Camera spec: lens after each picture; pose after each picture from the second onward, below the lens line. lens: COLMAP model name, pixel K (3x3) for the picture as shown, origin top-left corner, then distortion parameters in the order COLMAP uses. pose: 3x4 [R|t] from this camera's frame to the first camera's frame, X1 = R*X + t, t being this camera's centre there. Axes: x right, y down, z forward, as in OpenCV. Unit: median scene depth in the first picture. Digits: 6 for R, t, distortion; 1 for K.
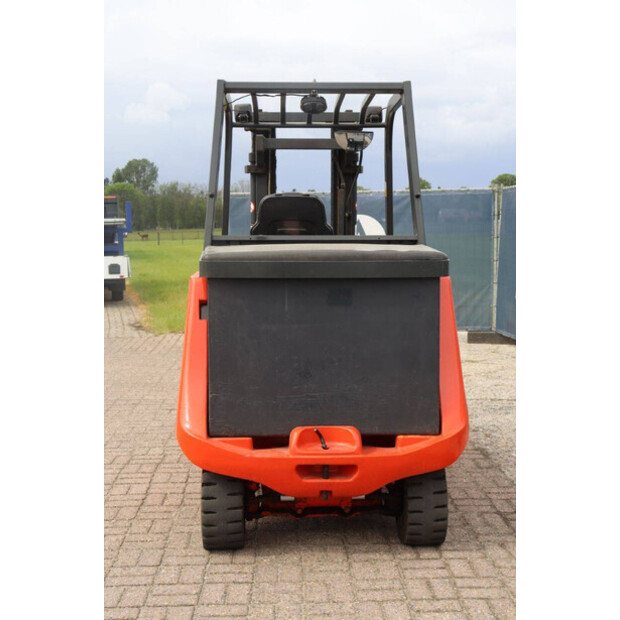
lens RADIAL K [[888.3, 0, 310.0], [0, 888.3, 310.0], [0, 0, 1]] dist [0.093034, -0.018633]
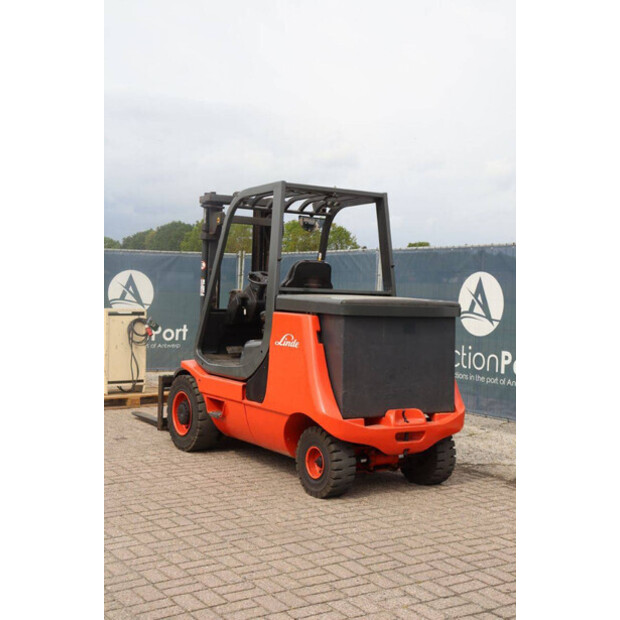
lens RADIAL K [[898.5, 0, 310.0], [0, 898.5, 310.0], [0, 0, 1]] dist [0.155875, -0.018294]
pose [[0.853969, 0.014943, 0.520109, -0.960381], [0.018002, 0.998141, -0.058235, 0.043954], [-0.520012, 0.059094, 0.852112, -0.301875]]
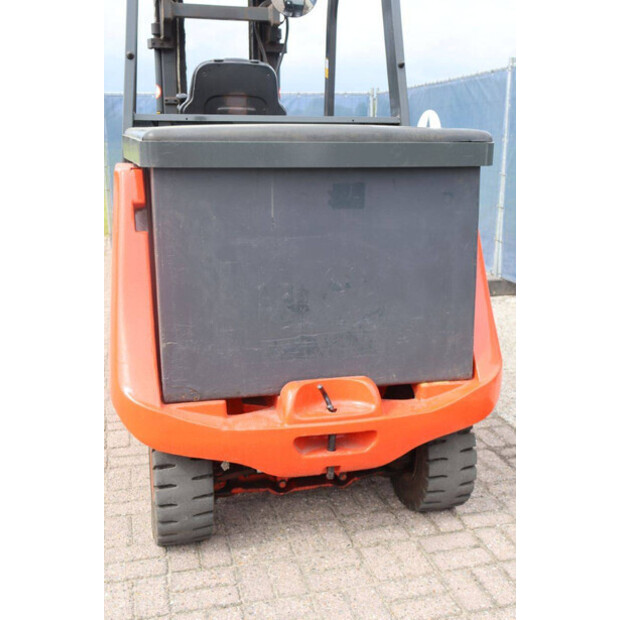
lens RADIAL K [[729.6, 0, 310.0], [0, 729.6, 310.0], [0, 0, 1]] dist [0.000331, 0.027915]
pose [[0.978964, -0.041759, 0.199715, -0.110987], [0.014778, 0.990773, 0.134725, -0.003273], [-0.203498, -0.128939, 0.970548, 0.435143]]
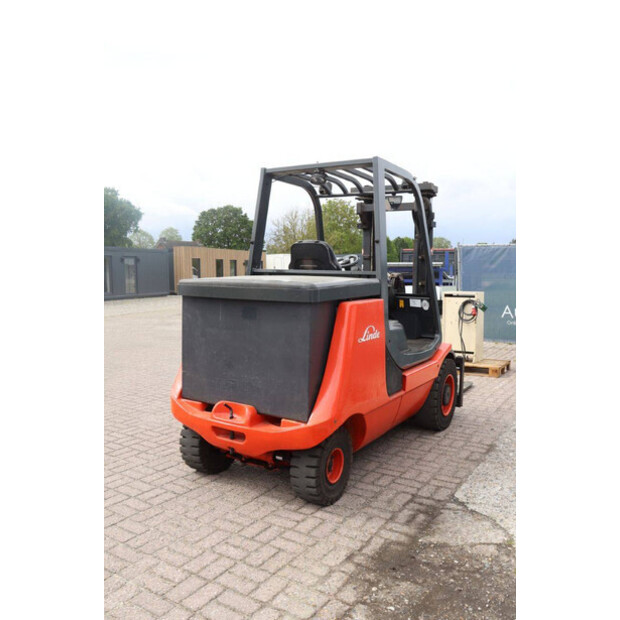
lens RADIAL K [[551.0, 0, 310.0], [0, 551.0, 310.0], [0, 0, 1]] dist [-0.104793, -0.000693]
pose [[0.823889, 0.058002, -0.563776, 0.590784], [-0.068219, 0.997666, 0.002948, -0.027803], [0.562631, 0.036032, 0.825923, 0.332849]]
